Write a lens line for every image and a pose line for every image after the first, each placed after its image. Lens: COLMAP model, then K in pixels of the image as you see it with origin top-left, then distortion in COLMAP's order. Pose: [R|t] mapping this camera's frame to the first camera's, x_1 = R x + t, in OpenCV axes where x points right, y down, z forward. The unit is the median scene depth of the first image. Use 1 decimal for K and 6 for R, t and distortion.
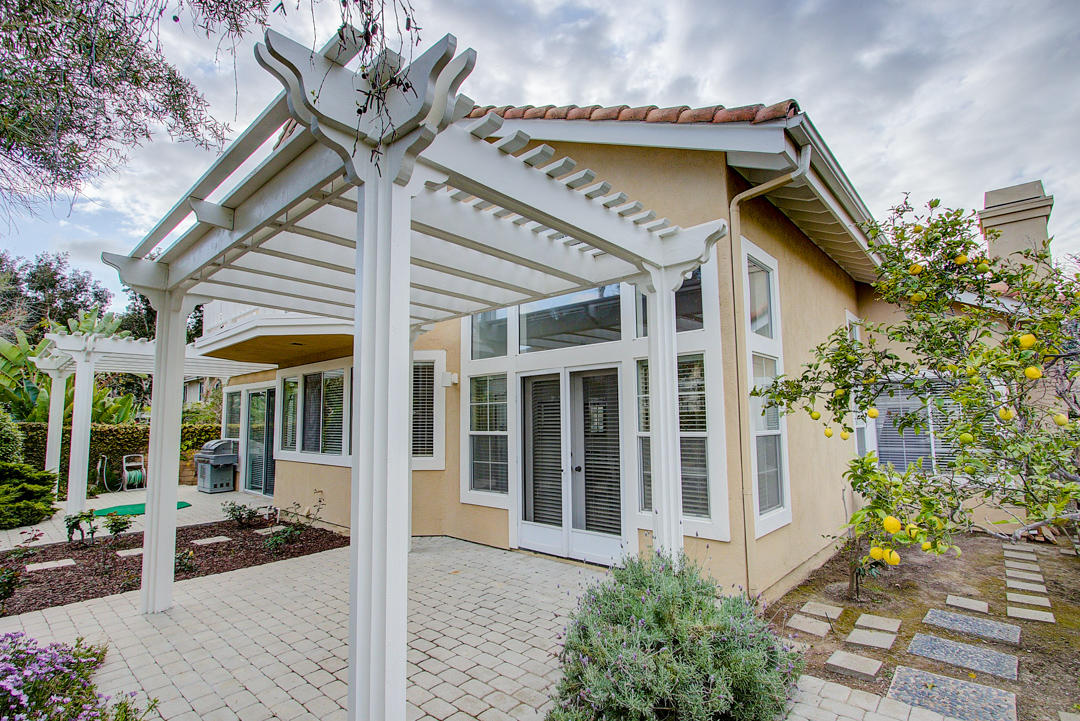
lens RADIAL K [[515.1, 0, 536.7], [0, 515.1, 371.1], [0, 0, 1]] dist [-0.013460, 0.000339]
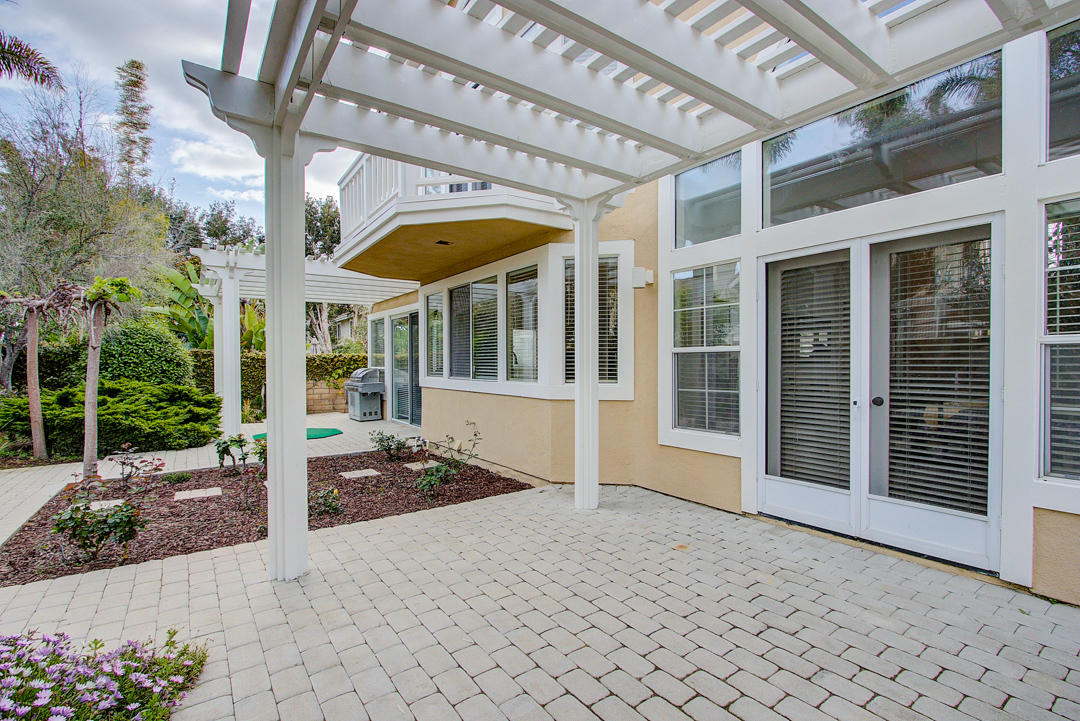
lens RADIAL K [[502.3, 0, 536.2], [0, 502.3, 367.8], [0, 0, 1]] dist [-0.012875, 0.001244]
pose [[0.973381, 0.009974, -0.228975, -0.149978], [0.015248, 0.994021, 0.108117, 0.063186], [0.228684, -0.108731, 0.967409, 0.263516]]
